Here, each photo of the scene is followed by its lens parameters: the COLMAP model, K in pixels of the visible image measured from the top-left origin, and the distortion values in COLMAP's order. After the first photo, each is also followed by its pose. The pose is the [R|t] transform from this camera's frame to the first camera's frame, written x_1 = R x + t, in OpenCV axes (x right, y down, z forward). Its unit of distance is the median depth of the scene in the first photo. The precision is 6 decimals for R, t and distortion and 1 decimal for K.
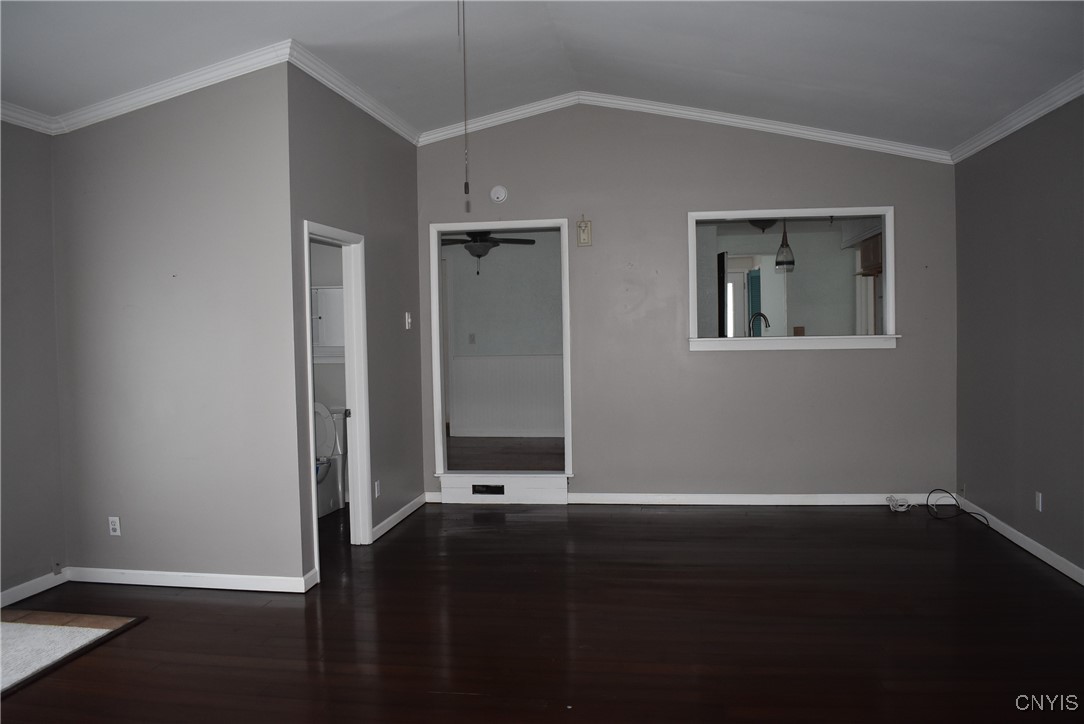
lens RADIAL K [[849.8, 0, 542.4], [0, 849.8, 351.3], [0, 0, 1]] dist [-0.096705, 0.016843]
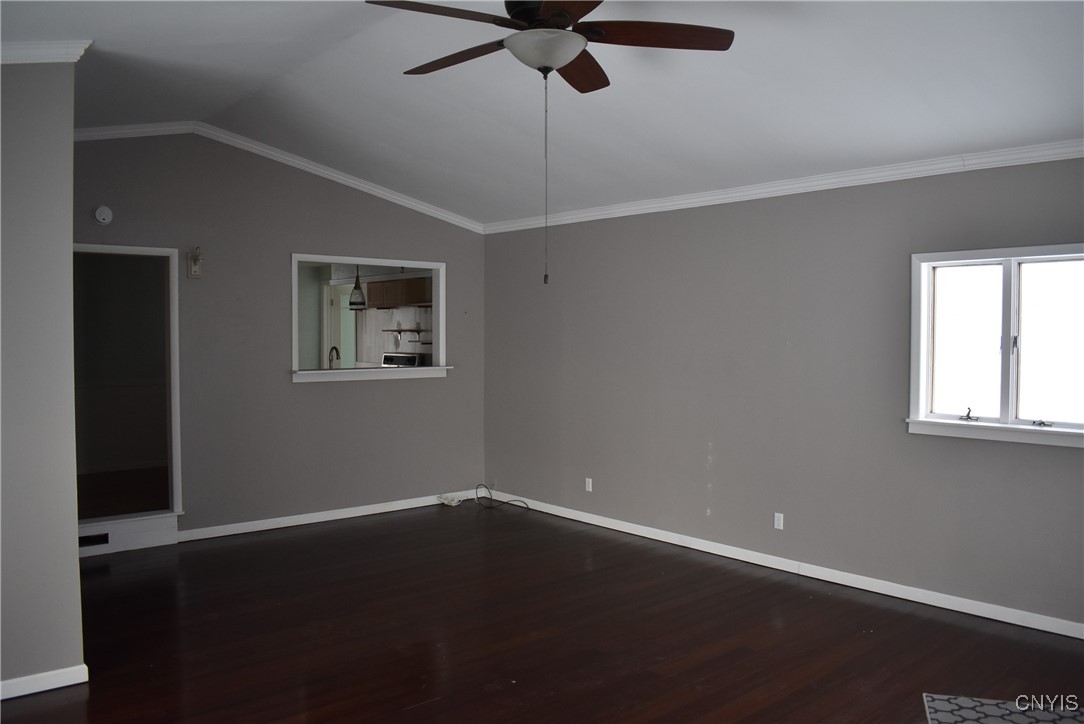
lens RADIAL K [[849.8, 0, 539.9], [0, 849.8, 370.0], [0, 0, 1]] dist [-0.096705, 0.016843]
pose [[0.652569, -0.011832, 0.757637, -0.425458], [0.012658, 0.999909, 0.004713, -0.017212], [-0.757624, 0.006515, 0.652659, 0.063522]]
